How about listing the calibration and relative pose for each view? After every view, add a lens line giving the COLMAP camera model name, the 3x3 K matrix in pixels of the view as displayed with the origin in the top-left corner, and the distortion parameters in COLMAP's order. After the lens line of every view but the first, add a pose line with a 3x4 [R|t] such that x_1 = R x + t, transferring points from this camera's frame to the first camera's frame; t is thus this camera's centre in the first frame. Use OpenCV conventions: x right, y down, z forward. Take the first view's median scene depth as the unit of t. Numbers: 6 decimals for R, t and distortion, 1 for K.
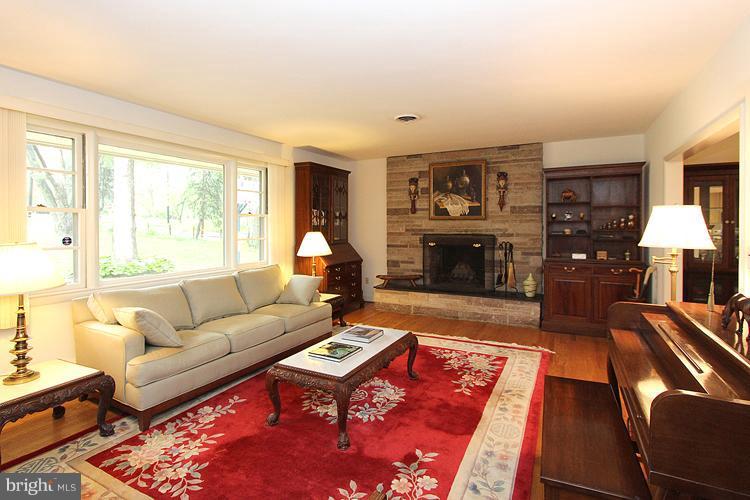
lens RADIAL K [[366.8, 0, 392.1], [0, 366.8, 228.1], [0, 0, 1]] dist [-0.011456, -0.000311]
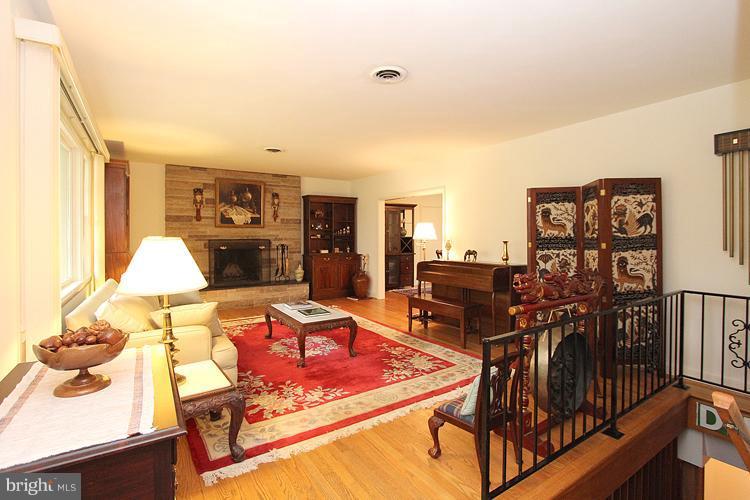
lens RADIAL K [[347.7, 0, 370.0], [0, 347.7, 238.9], [0, 0, 1]] dist [-0.003521, -0.000100]
pose [[0.519966, -0.006430, 0.854163, -0.602677], [0.008303, 0.999962, 0.002473, 0.016239], [-0.854147, 0.005806, 0.519999, 0.030561]]
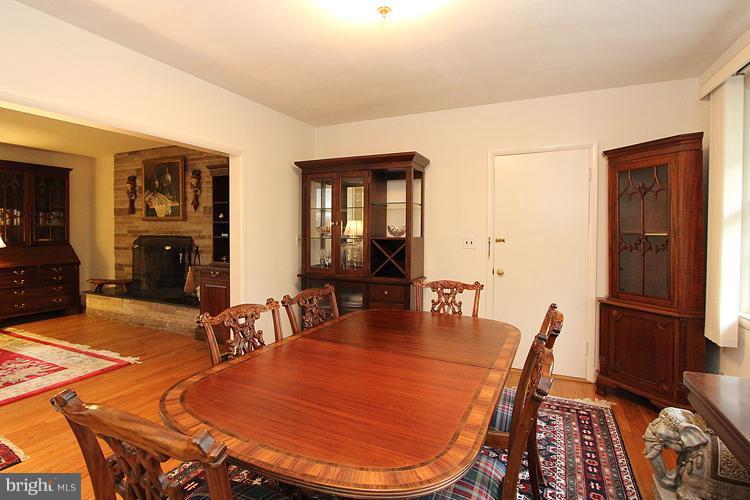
lens RADIAL K [[366.8, 0, 377.6], [0, 366.8, 239.5], [0, 0, 1]] dist [-0.011456, -0.000311]
pose [[0.999888, 0.009453, 0.011601, 0.732956], [-0.009596, 0.999878, 0.012358, 0.008878], [-0.011483, -0.012468, 0.999856, 0.060104]]
